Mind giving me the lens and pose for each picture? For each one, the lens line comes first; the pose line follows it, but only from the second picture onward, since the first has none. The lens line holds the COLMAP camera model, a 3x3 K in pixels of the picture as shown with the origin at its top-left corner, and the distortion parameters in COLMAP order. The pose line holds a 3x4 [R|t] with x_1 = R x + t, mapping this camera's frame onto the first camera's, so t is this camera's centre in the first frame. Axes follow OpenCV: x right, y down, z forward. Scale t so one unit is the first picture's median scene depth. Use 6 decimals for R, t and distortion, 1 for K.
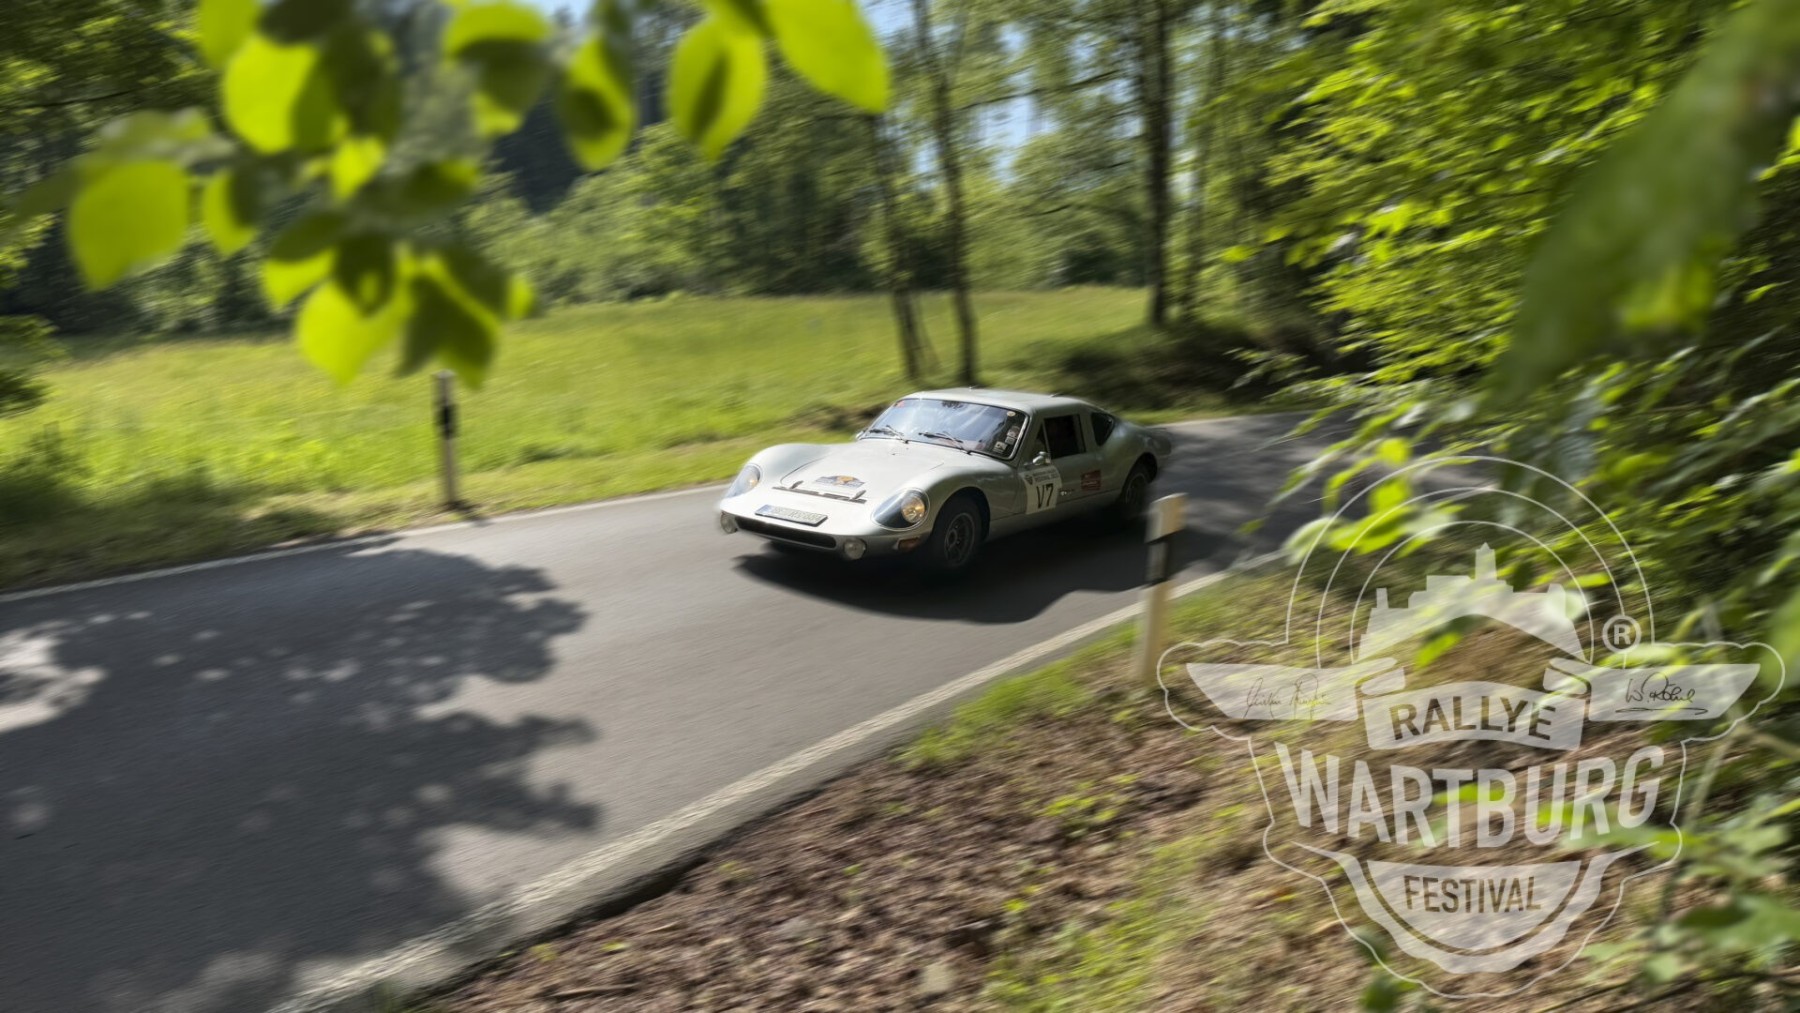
lens RADIAL K [[1241.8, 0, 900.0], [0, 1241.8, 532.5], [0, 0, 1]] dist [0.118991, -0.178847]
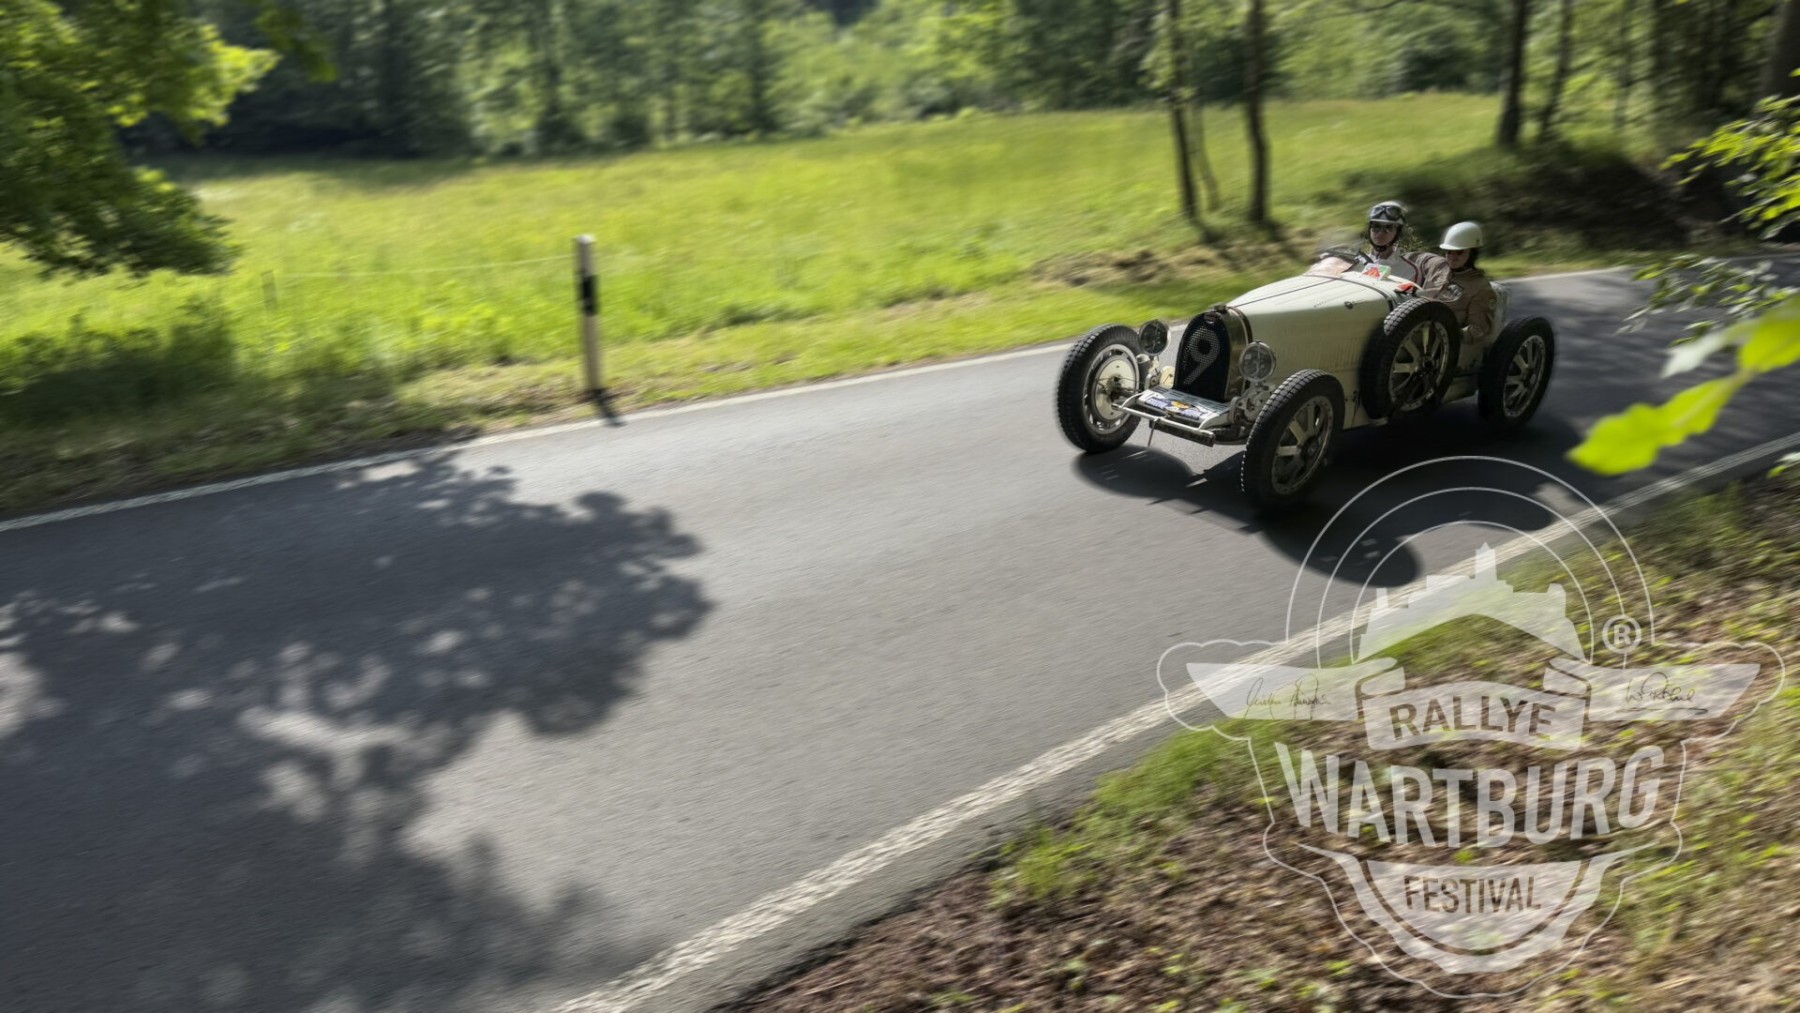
lens RADIAL K [[1269.2, 0, 921.3], [0, 1269.2, 495.2], [0, 0, 1]] dist [0.102759, -0.156291]
pose [[0.976353, 0.047687, -0.210860, 0.078210], [-0.025071, 0.993763, 0.108658, -0.078272], [0.214726, -0.100803, 0.971458, 0.273287]]
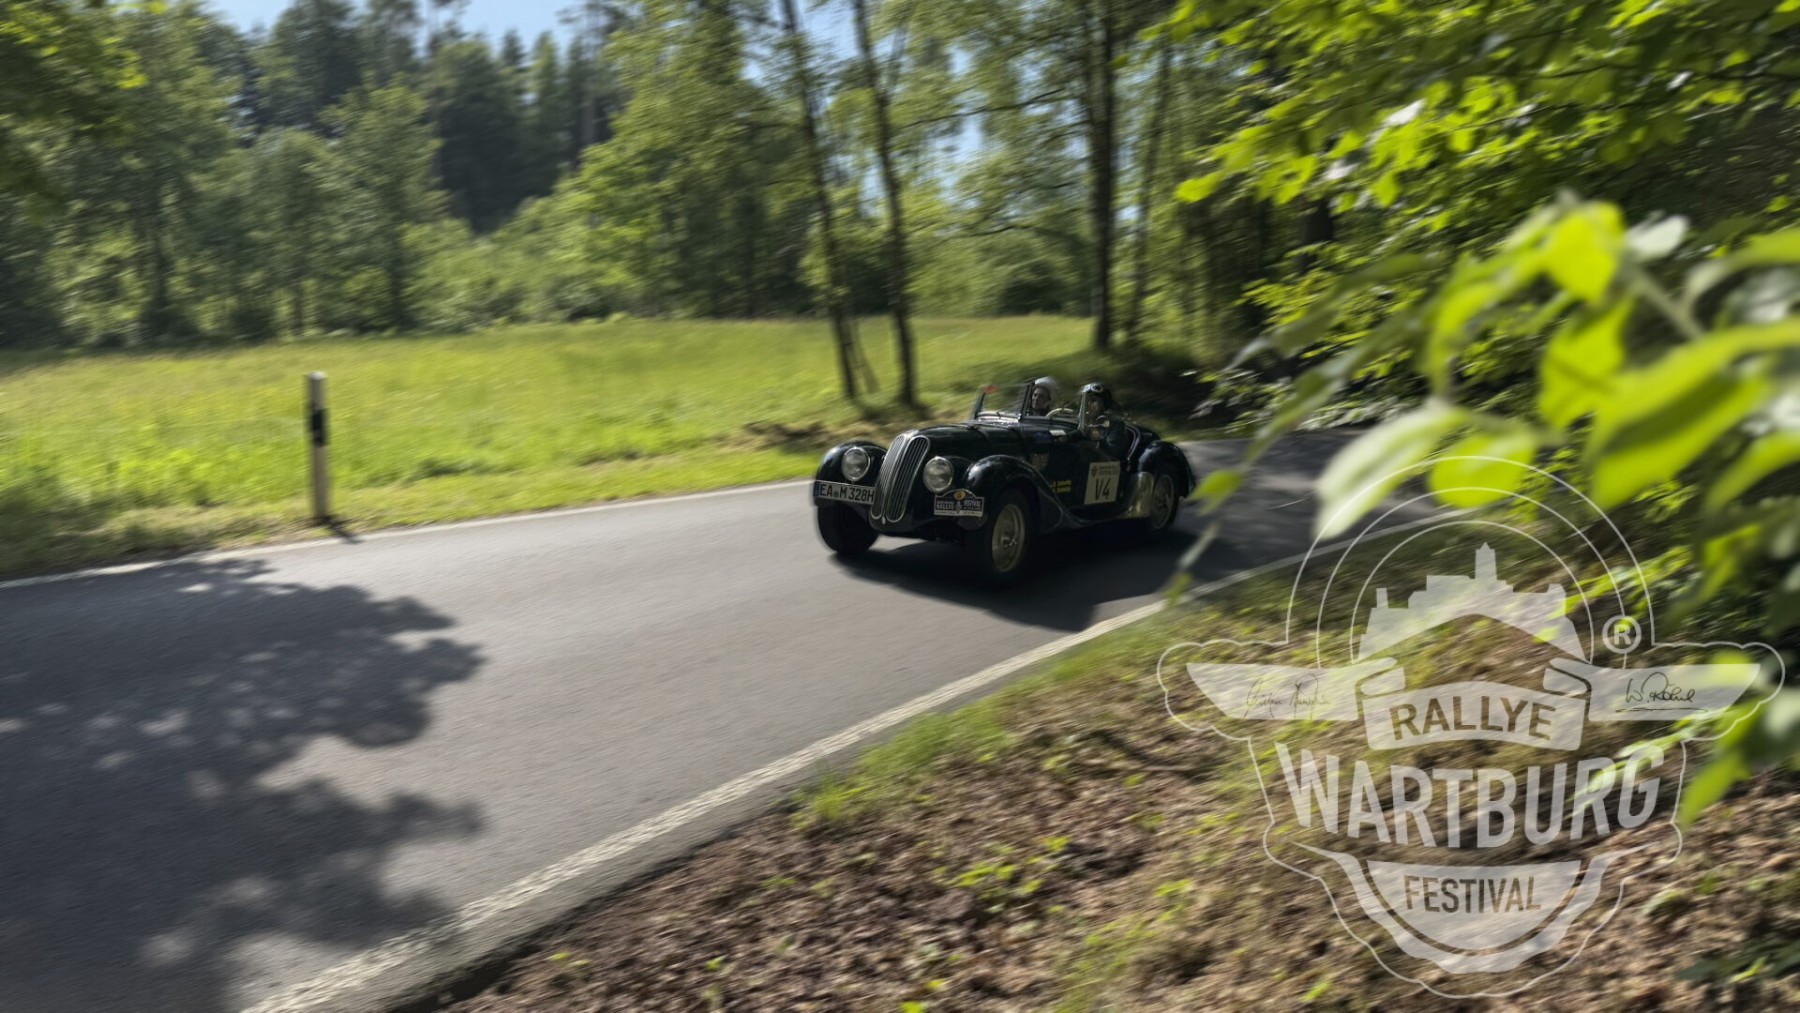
lens RADIAL K [[1246.0, 0, 905.9], [0, 1246.0, 534.4], [0, 0, 1]] dist [0.105467, -0.161276]
pose [[0.998851, 0.009586, 0.046946, 0.028551], [-0.008595, 0.999737, -0.021282, 0.005782], [-0.047138, 0.020854, 0.998671, 0.111966]]
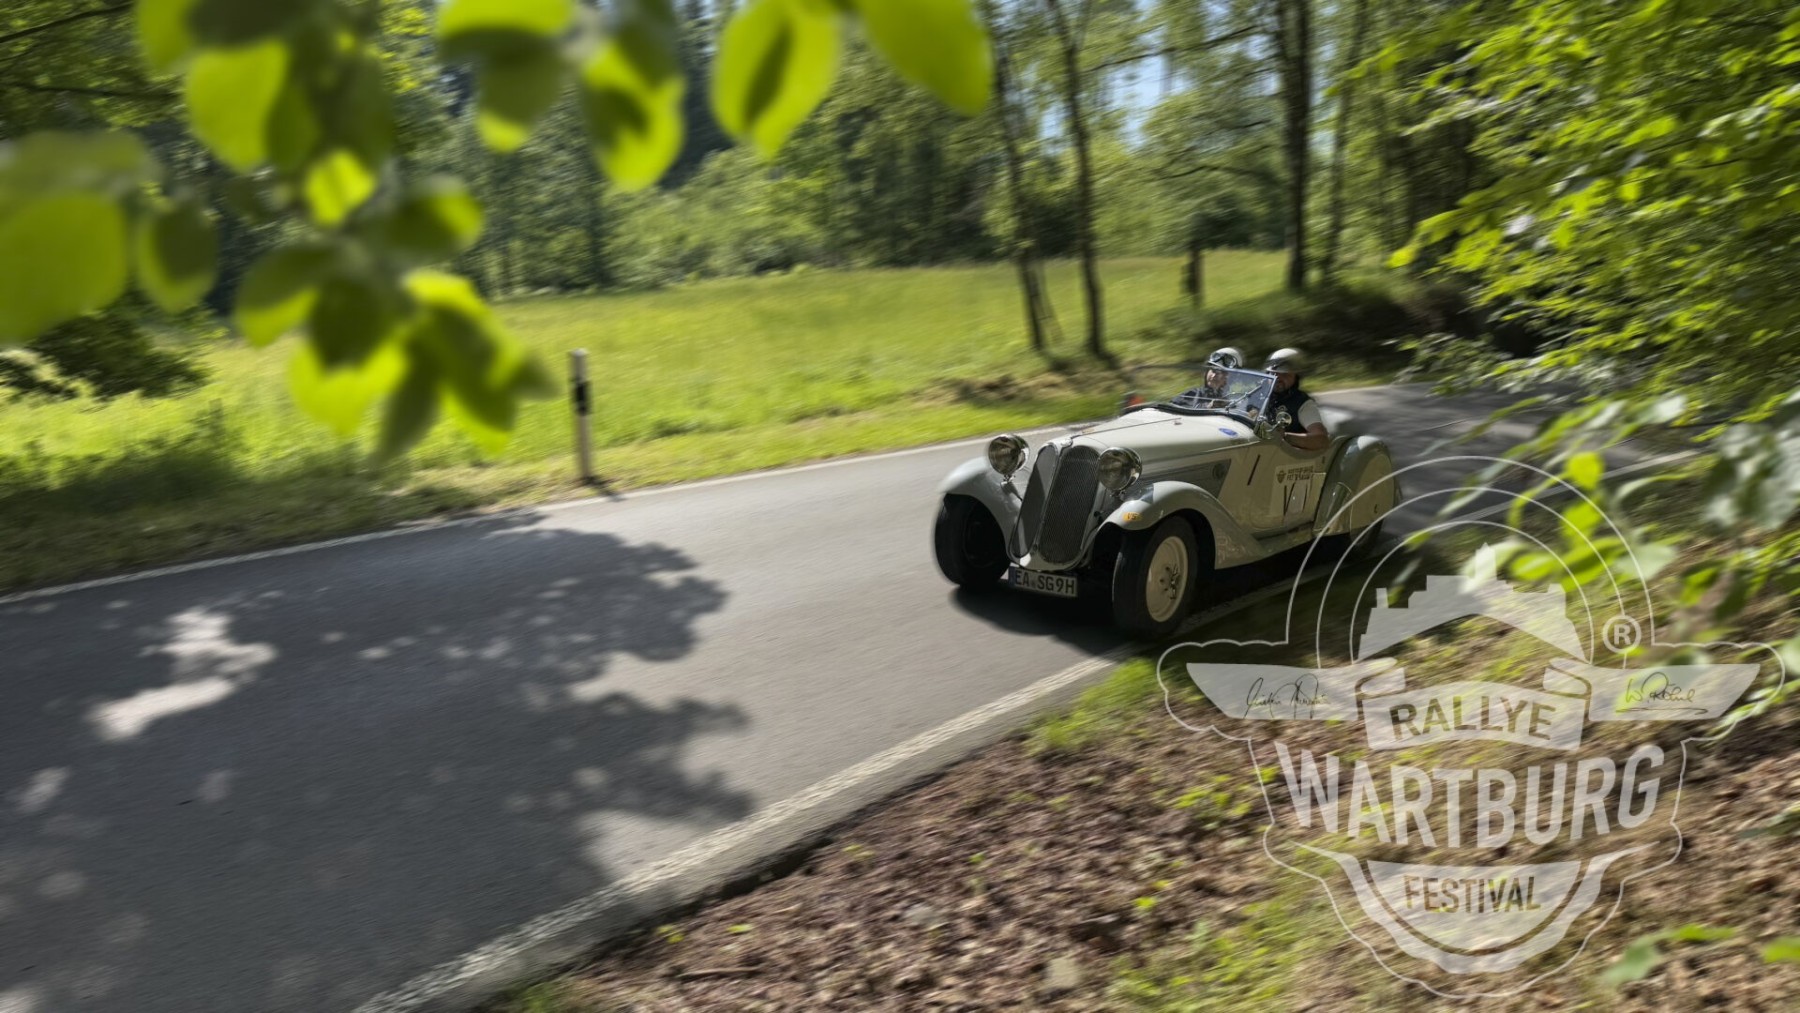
lens RADIAL K [[1241.8, 0, 900.0], [0, 1241.8, 532.5], [0, 0, 1]] dist [0.118991, -0.178847]
pose [[0.995136, 0.004948, -0.098385, -0.001411], [-0.002640, 0.999719, 0.023569, -0.005708], [0.098474, -0.023194, 0.994869, 0.013645]]
